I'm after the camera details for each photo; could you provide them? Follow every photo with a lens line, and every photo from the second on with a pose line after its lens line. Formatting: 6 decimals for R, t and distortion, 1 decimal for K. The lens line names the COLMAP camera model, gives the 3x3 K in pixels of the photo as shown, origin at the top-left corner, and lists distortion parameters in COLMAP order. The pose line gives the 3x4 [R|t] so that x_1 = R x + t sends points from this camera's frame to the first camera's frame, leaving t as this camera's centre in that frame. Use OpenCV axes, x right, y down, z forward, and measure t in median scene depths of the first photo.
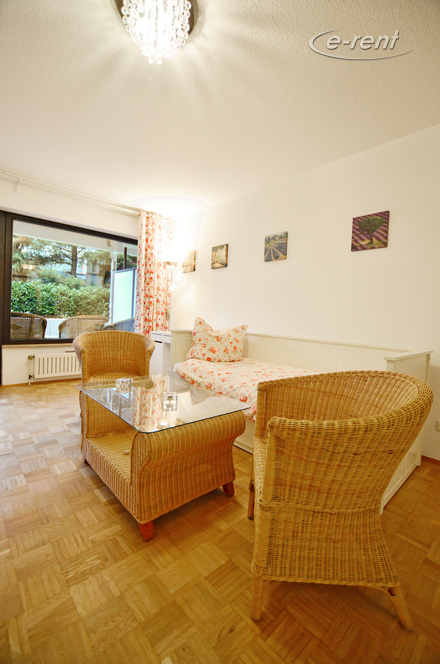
lens RADIAL K [[288.8, 0, 224.6], [0, 288.8, 329.5], [0, 0, 1]] dist [-0.026760, 0.000776]
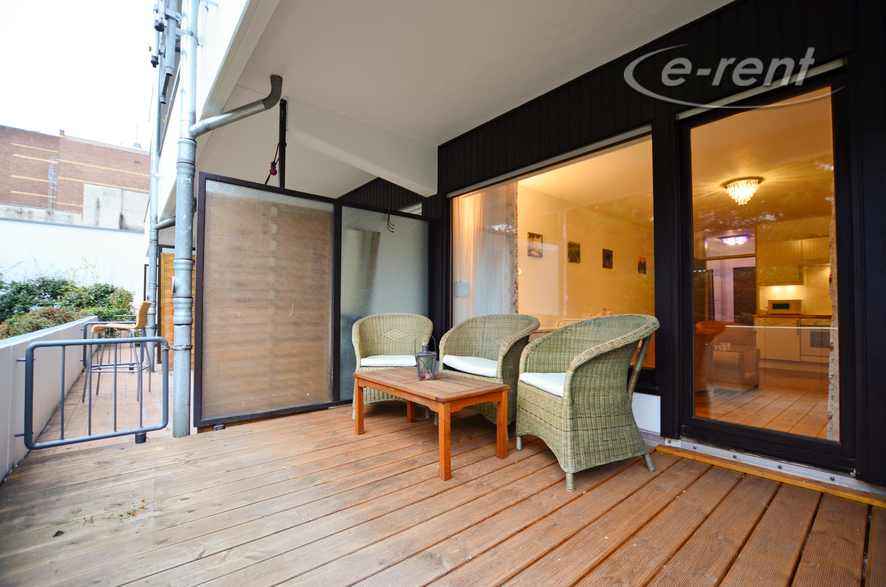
lens RADIAL K [[385.3, 0, 450.5], [0, 385.3, 302.3], [0, 0, 1]] dist [-0.026760, 0.000776]
pose [[0.042288, -0.029773, 0.998662, -1.562929], [0.046960, 0.998510, 0.027780, -0.129641], [-0.998001, 0.045722, 0.043623, 1.456242]]
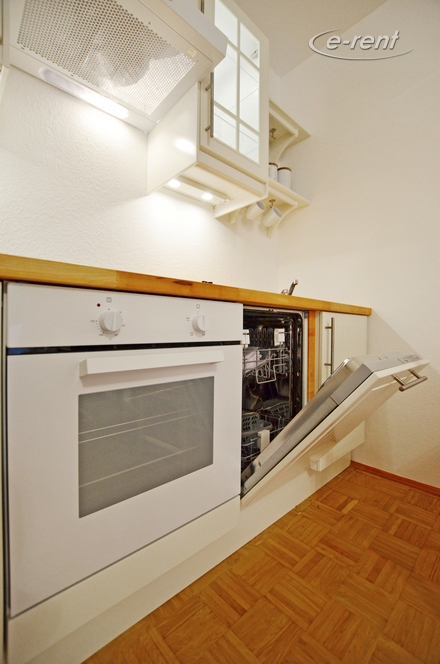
lens RADIAL K [[288.8, 0, 220.8], [0, 288.8, 328.7], [0, 0, 1]] dist [-0.026760, 0.000776]
pose [[-0.998477, -0.055132, 0.002042, 0.211649], [-0.054950, 0.997126, 0.052161, 0.086232], [-0.004912, 0.051970, -0.998637, 0.000012]]
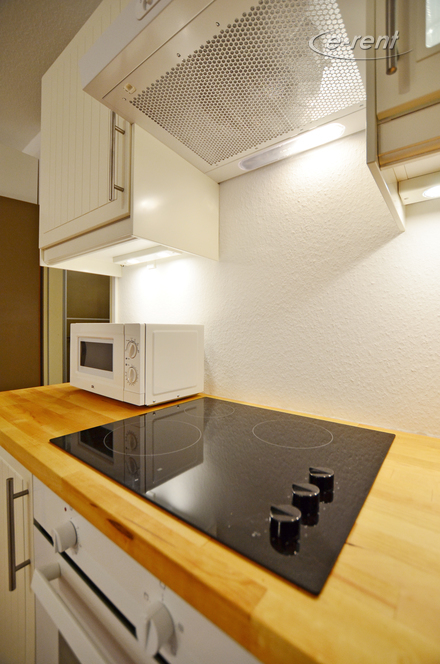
lens RADIAL K [[288.8, 0, 219.1], [0, 288.8, 330.5], [0, 0, 1]] dist [-0.026760, 0.000776]
pose [[-0.147135, -0.055672, 0.987548, 0.132418], [0.030865, 0.997670, 0.060841, -0.015972], [-0.988635, 0.039433, -0.145074, -0.238352]]
